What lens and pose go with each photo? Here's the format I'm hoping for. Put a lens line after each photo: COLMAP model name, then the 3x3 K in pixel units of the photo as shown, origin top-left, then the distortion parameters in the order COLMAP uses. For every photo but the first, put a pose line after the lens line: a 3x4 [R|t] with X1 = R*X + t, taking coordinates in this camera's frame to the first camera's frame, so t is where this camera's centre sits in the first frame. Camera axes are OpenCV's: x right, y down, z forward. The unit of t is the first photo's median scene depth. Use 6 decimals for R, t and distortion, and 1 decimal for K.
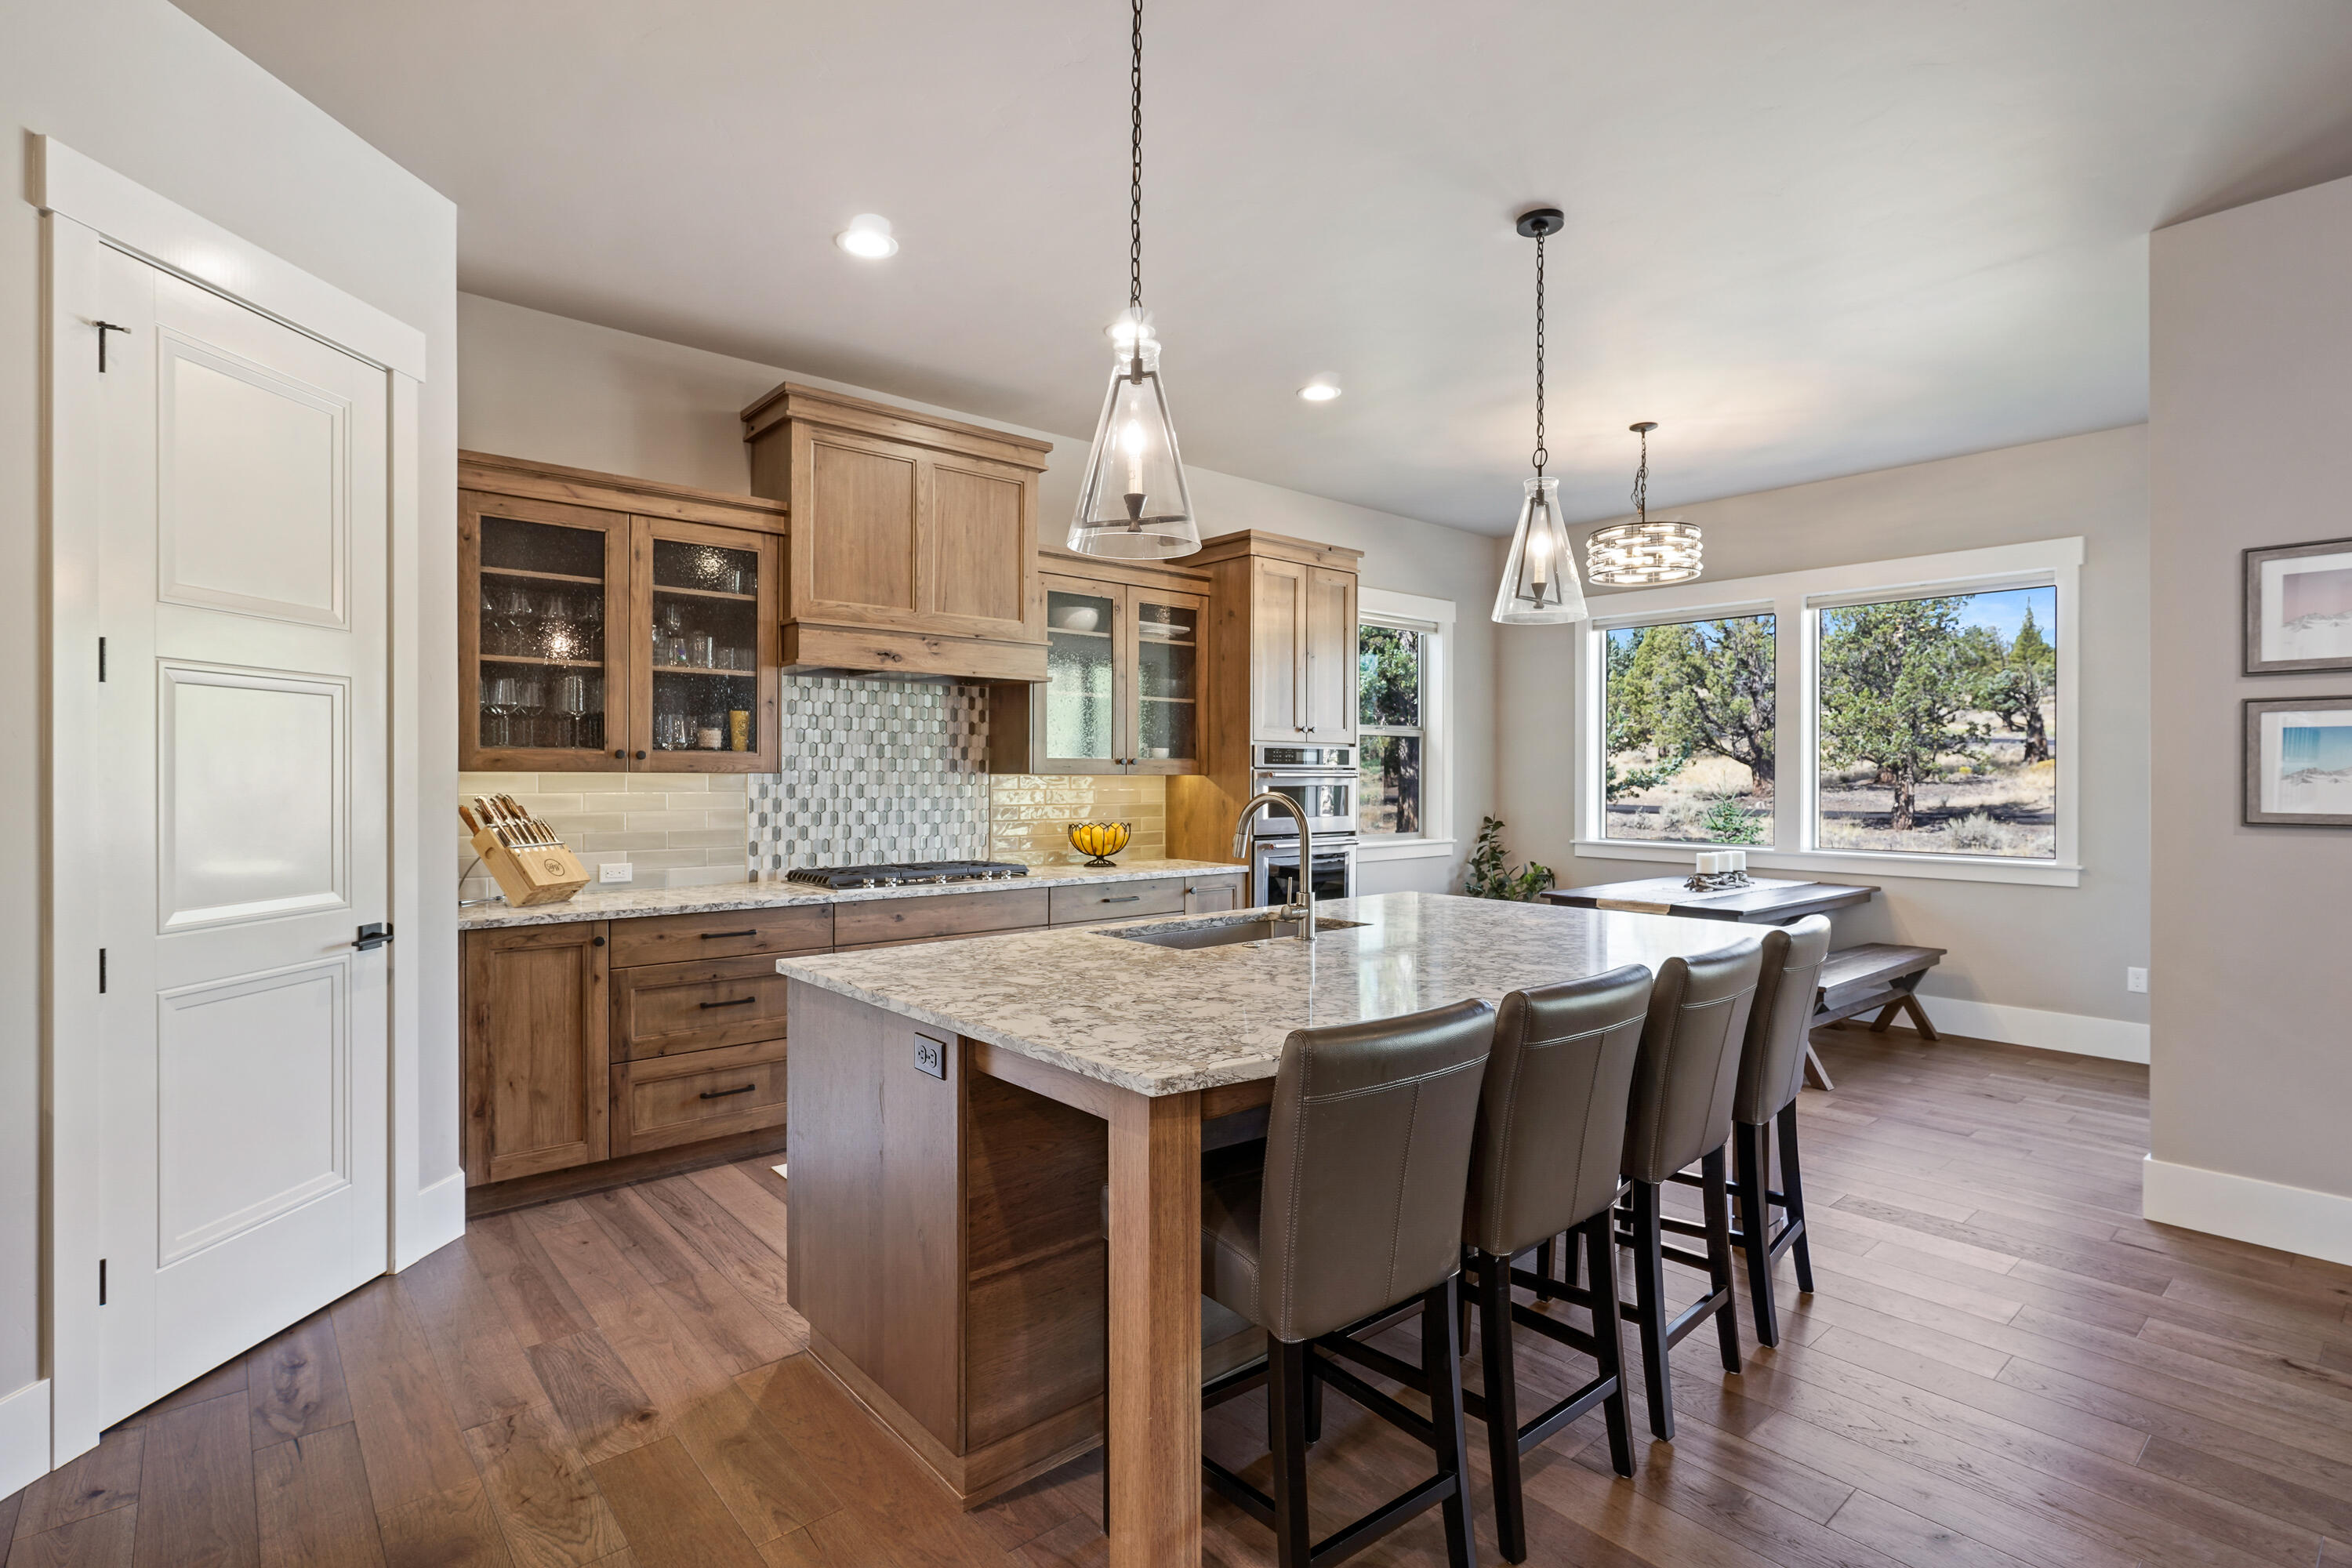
lens RADIAL K [[1149.0, 0, 1169.0], [0, 1149.0, 779.4], [0, 0, 1]] dist [-0.009121, 0.006033]
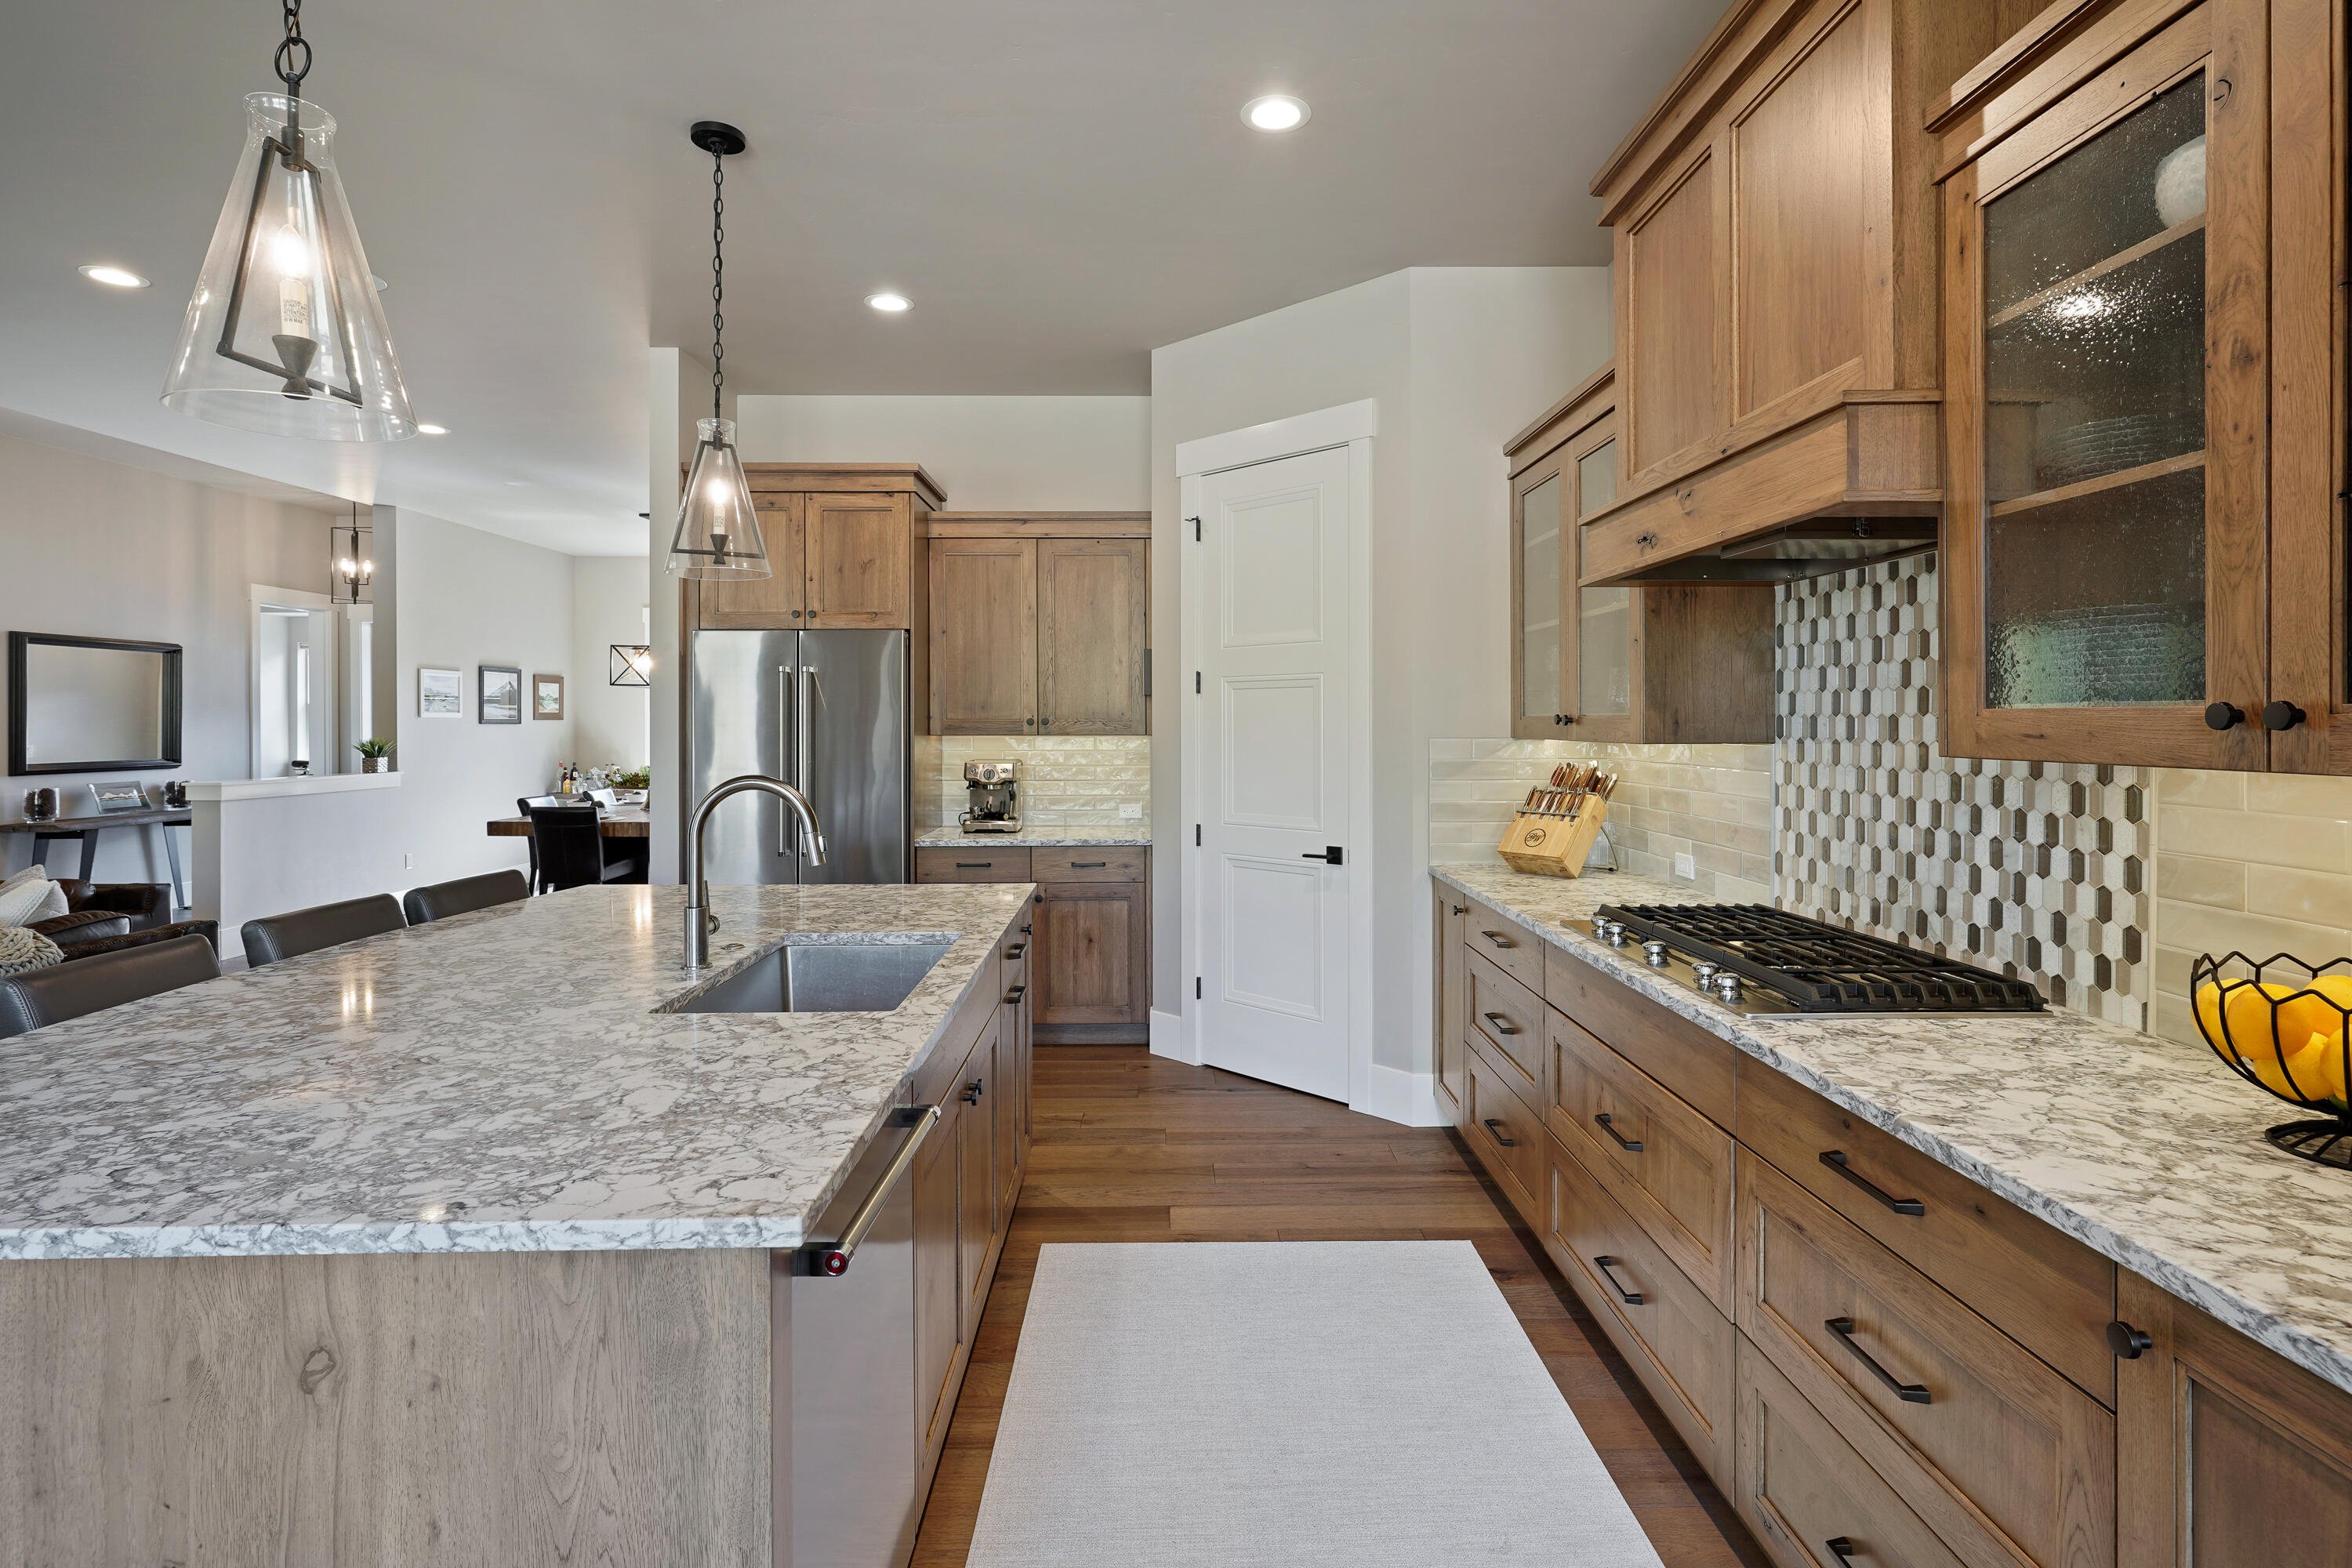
lens RADIAL K [[1149.0, 0, 1177.4], [0, 1149.0, 721.5], [0, 0, 1]] dist [-0.009121, 0.006033]
pose [[-0.639248, -0.003324, -0.768993, 0.273649], [-0.002785, 0.999994, -0.002007, -0.012529], [0.768995, 0.000859, -0.639254, 0.942949]]
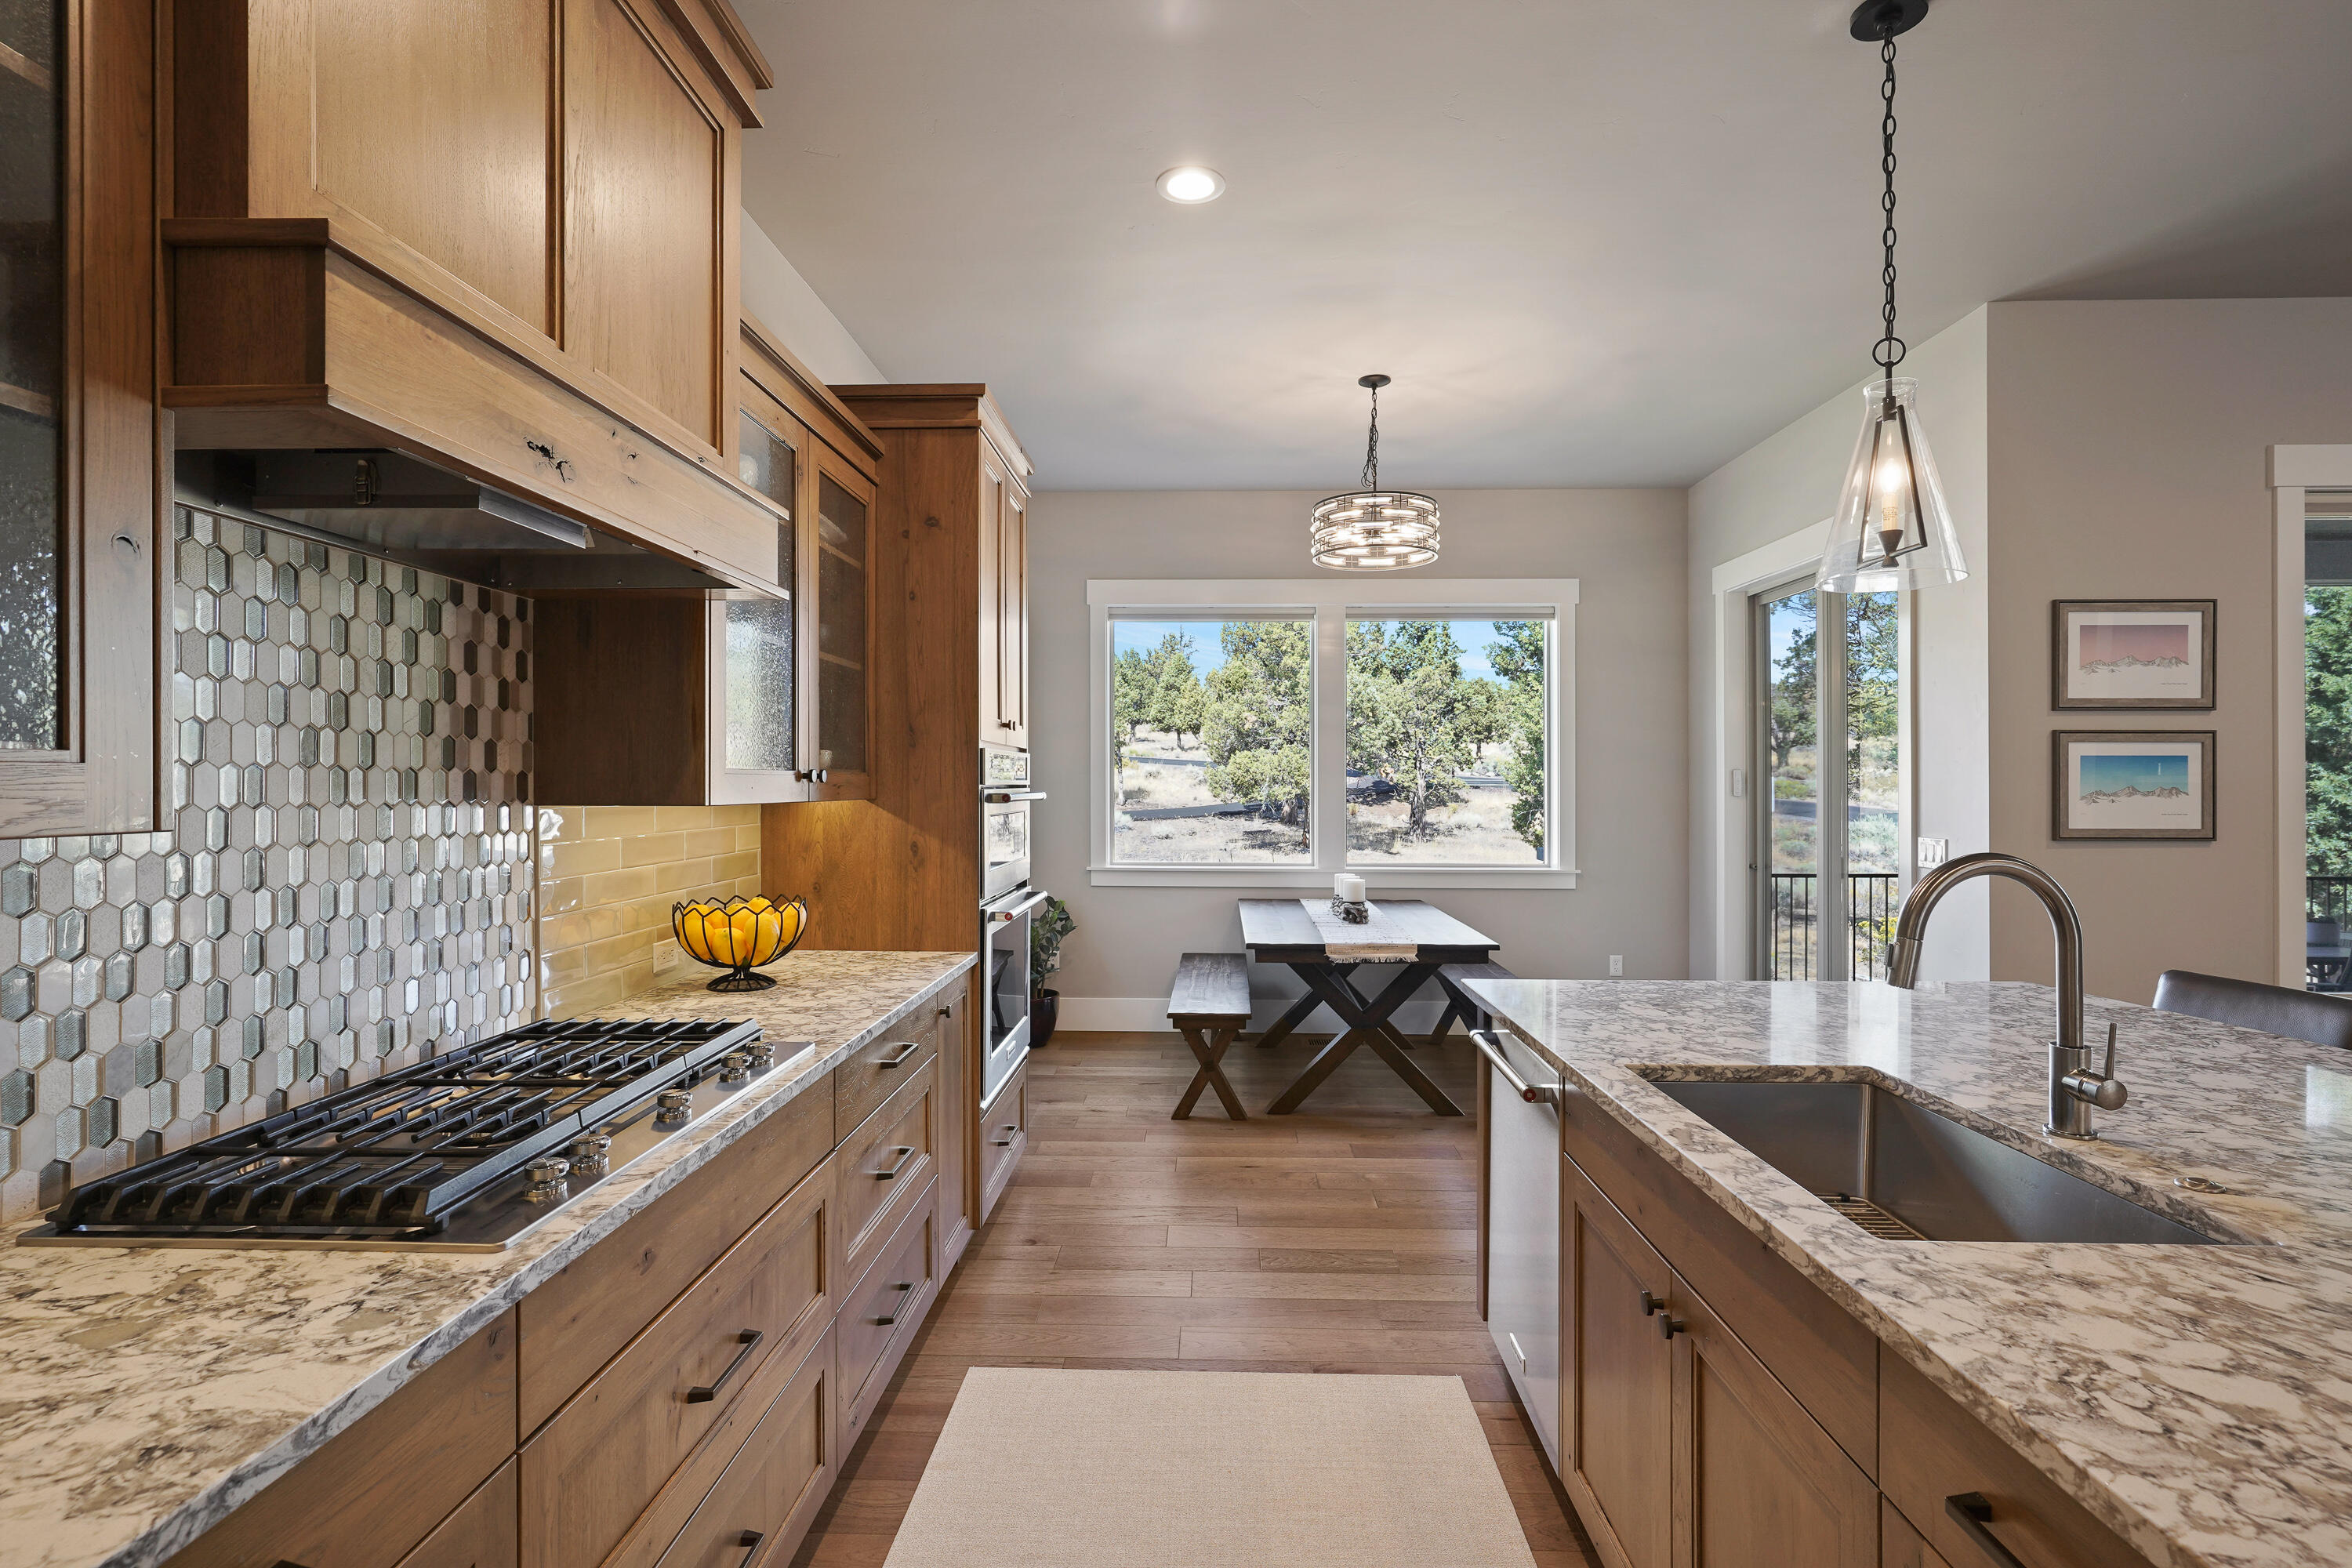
lens RADIAL K [[1149.0, 0, 1207.3], [0, 1149.0, 789.7], [0, 0, 1]] dist [-0.009121, 0.006033]
pose [[0.667877, -0.006774, 0.744241, -0.287942], [0.003037, 0.999975, 0.006376, -0.011933], [-0.744265, -0.001998, 0.667881, 0.512358]]
